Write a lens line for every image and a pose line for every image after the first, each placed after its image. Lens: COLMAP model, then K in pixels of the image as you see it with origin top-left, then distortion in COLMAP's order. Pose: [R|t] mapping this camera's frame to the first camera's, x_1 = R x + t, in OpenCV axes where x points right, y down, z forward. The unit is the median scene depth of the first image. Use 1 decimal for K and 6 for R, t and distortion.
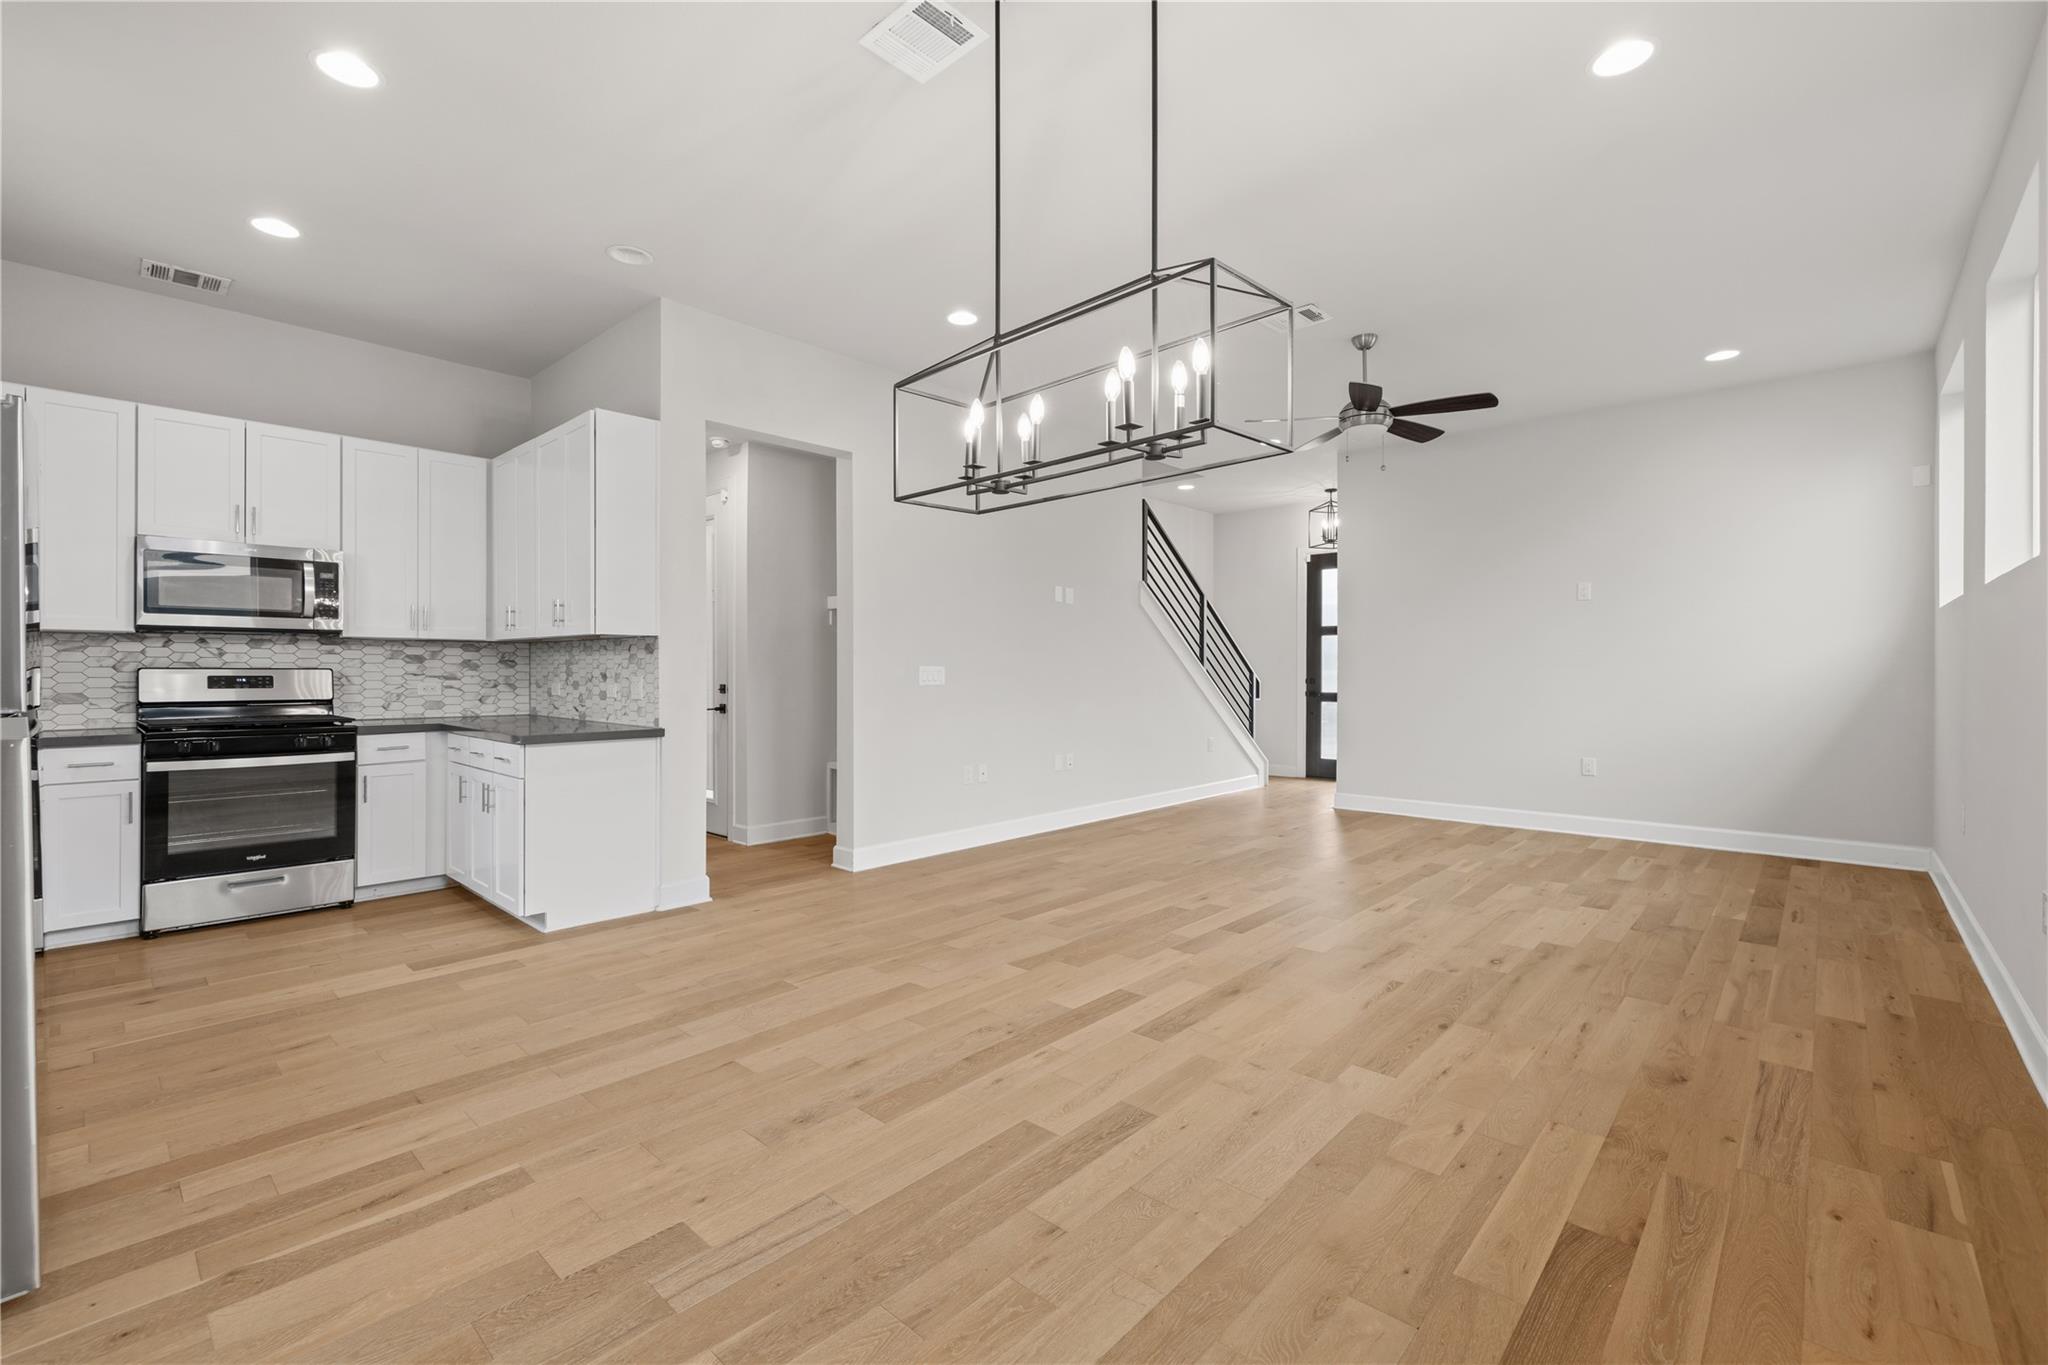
lens RADIAL K [[870.9, 0, 1019.5], [0, 870.9, 669.9], [0, 0, 1]] dist [-0.000087, -0.000762]
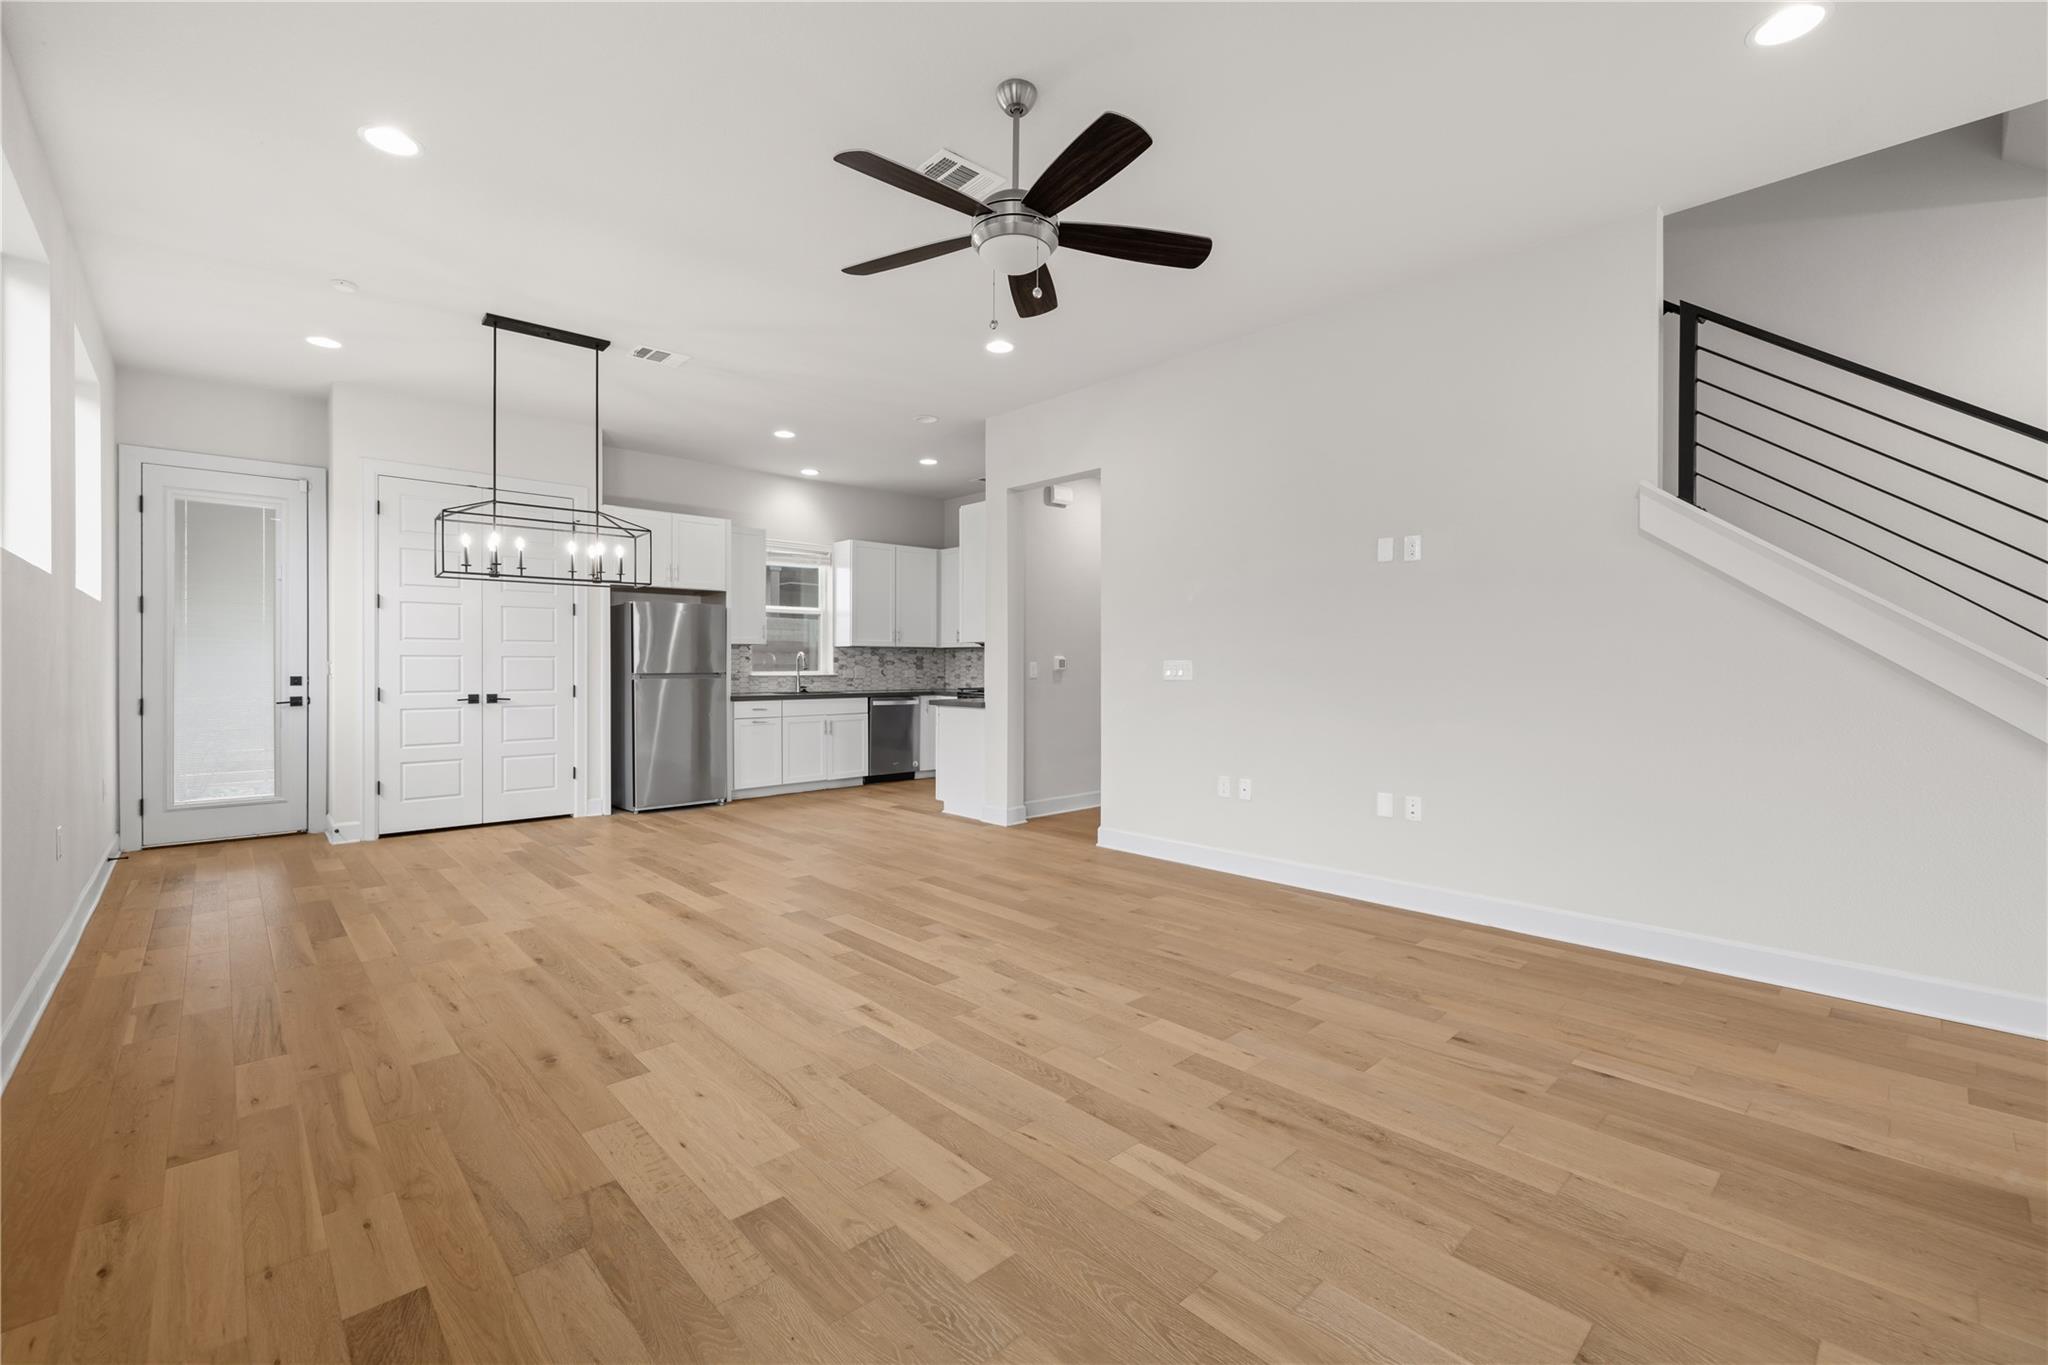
lens RADIAL K [[870.9, 0, 1028.3], [0, 870.9, 669.1], [0, 0, 1]] dist [-0.000087, -0.000762]
pose [[-0.071799, 0.005163, -0.997406, 1.249459], [-0.001009, 0.999986, 0.005249, 0.000890], [0.997419, 0.001384, -0.071793, 1.344437]]
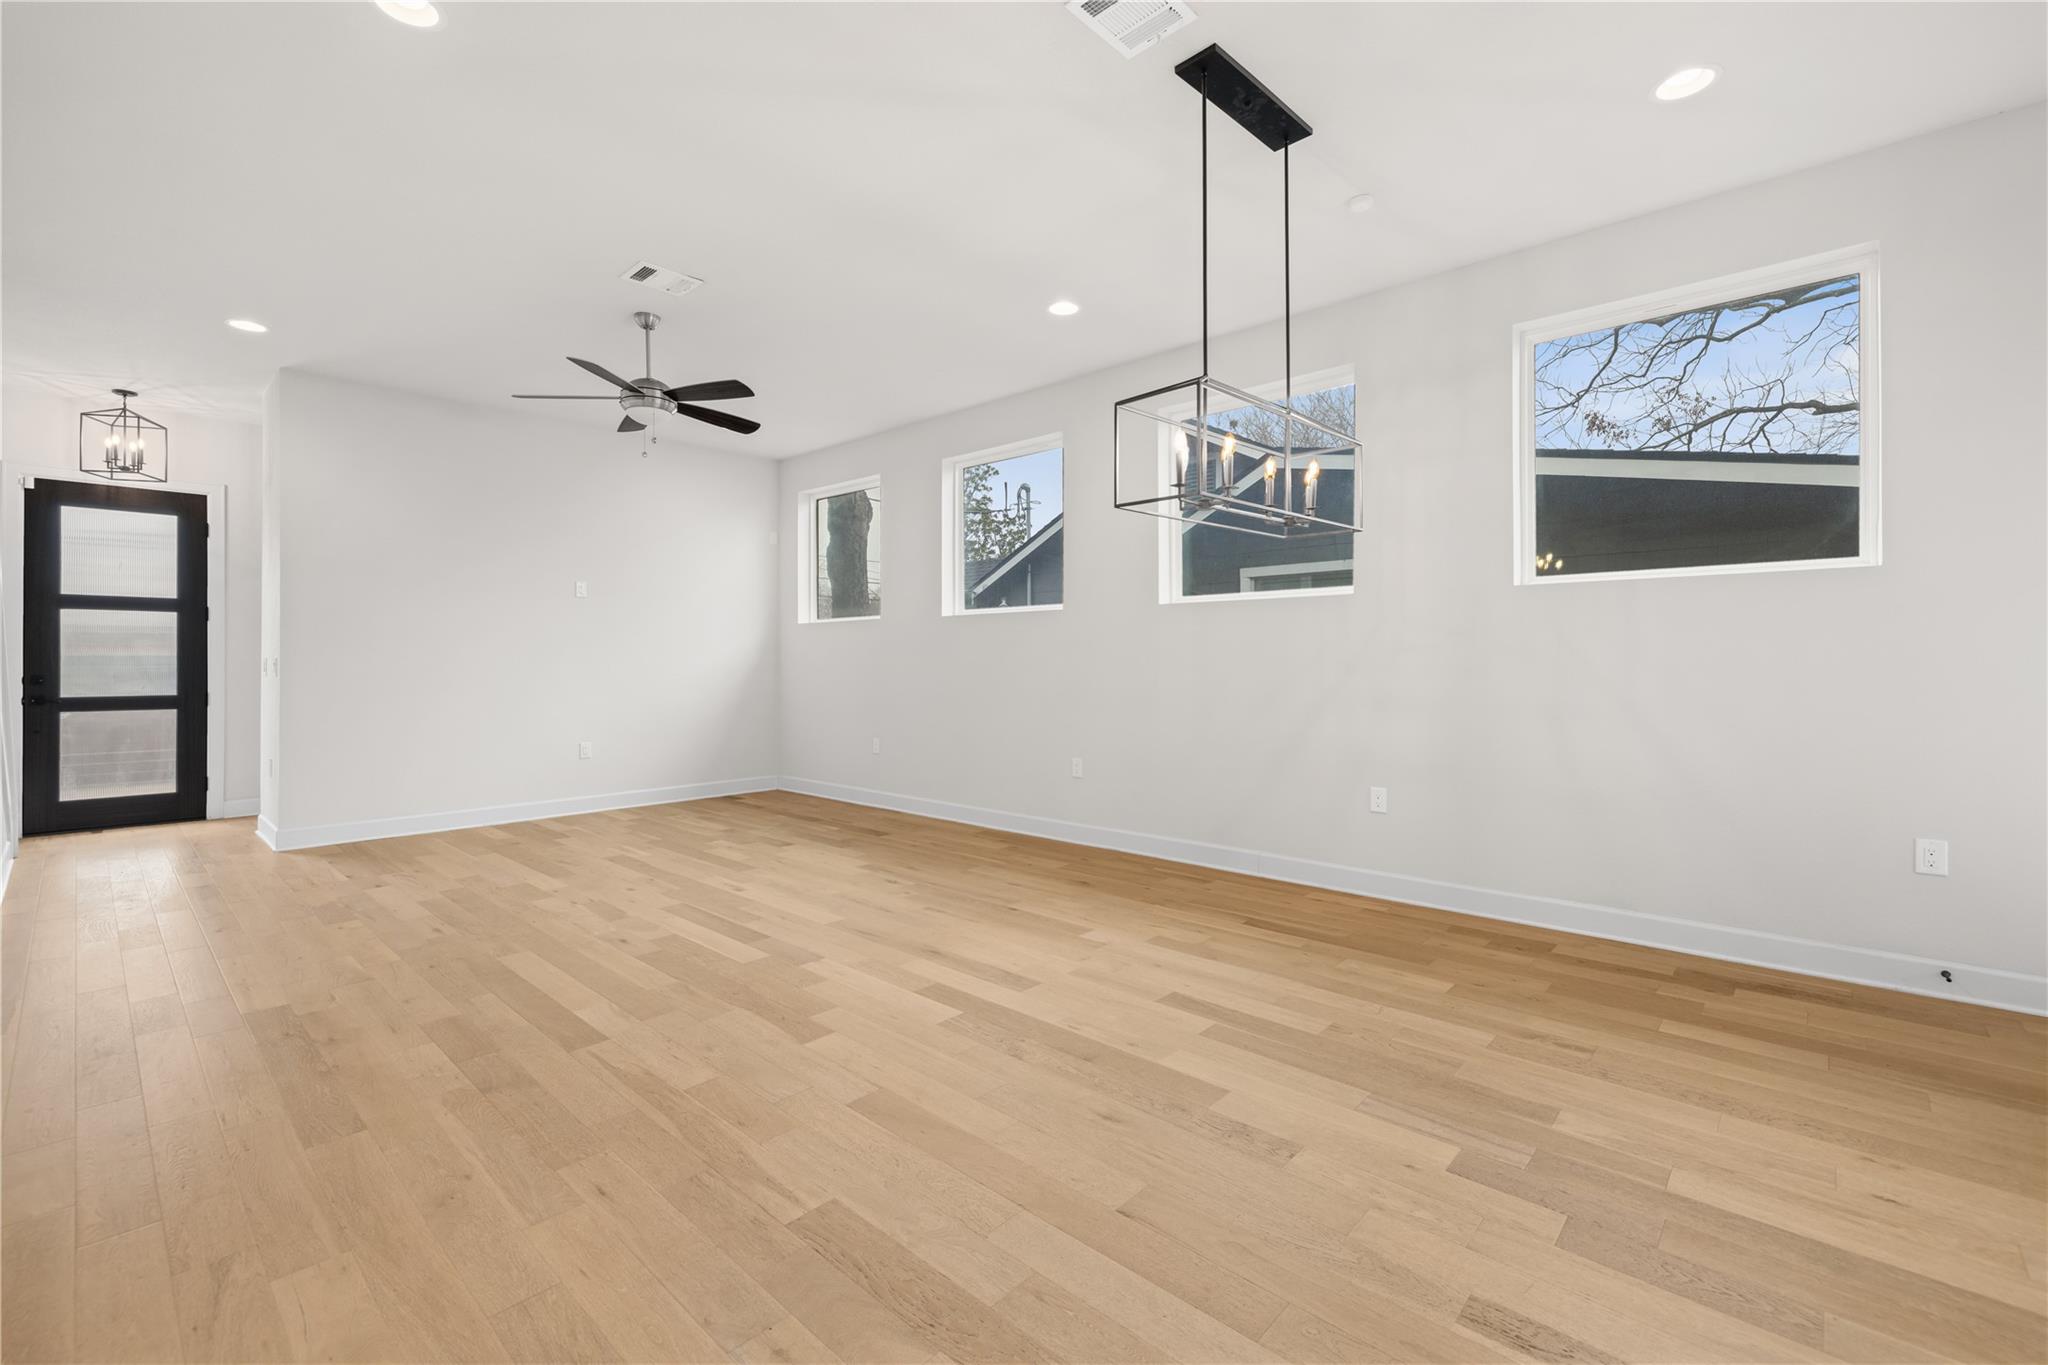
lens RADIAL K [[870.9, 0, 1014.8], [0, 870.9, 665.6], [0, 0, 1]] dist [-0.000087, -0.000762]
pose [[0.011192, -0.004238, 0.999928, -0.721284], [0.001788, 0.999990, 0.004218, 0.001834], [-0.999936, 0.001740, 0.011199, 0.747033]]
